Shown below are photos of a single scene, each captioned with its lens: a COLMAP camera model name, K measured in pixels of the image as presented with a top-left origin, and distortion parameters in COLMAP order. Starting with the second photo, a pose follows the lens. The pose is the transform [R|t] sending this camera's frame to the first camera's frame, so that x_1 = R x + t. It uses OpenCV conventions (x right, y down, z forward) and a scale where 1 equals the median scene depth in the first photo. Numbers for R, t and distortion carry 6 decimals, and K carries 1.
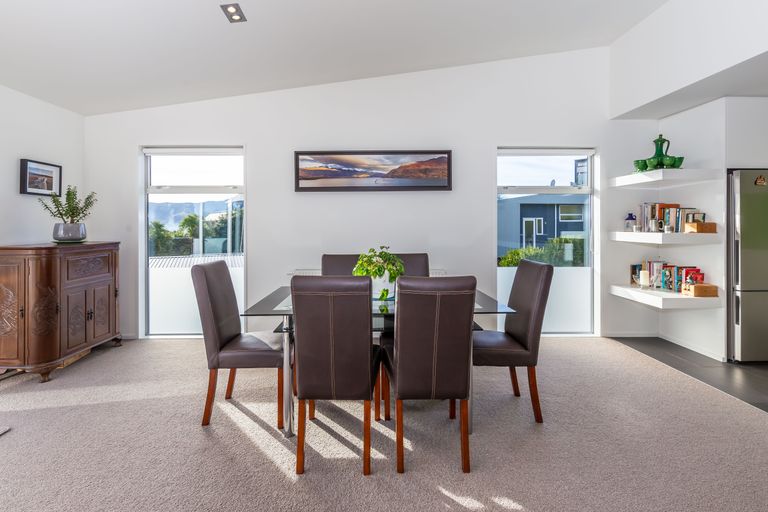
lens RADIAL K [[350.3, 0, 382.2], [0, 350.3, 225.9], [0, 0, 1]] dist [-0.003368, -0.000105]
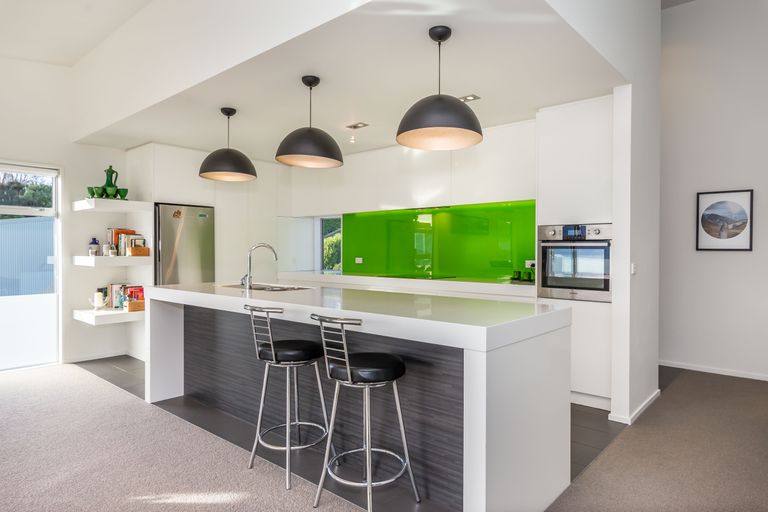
lens RADIAL K [[477.2, 0, 382.9], [0, 477.2, 255.0], [0, 0, 1]] dist [-0.010392, -0.002105]
pose [[0.683841, -0.006220, 0.729604, 0.296007], [-0.001503, 0.999950, 0.009933, -0.001111], [-0.729629, -0.007889, 0.683798, -0.614453]]
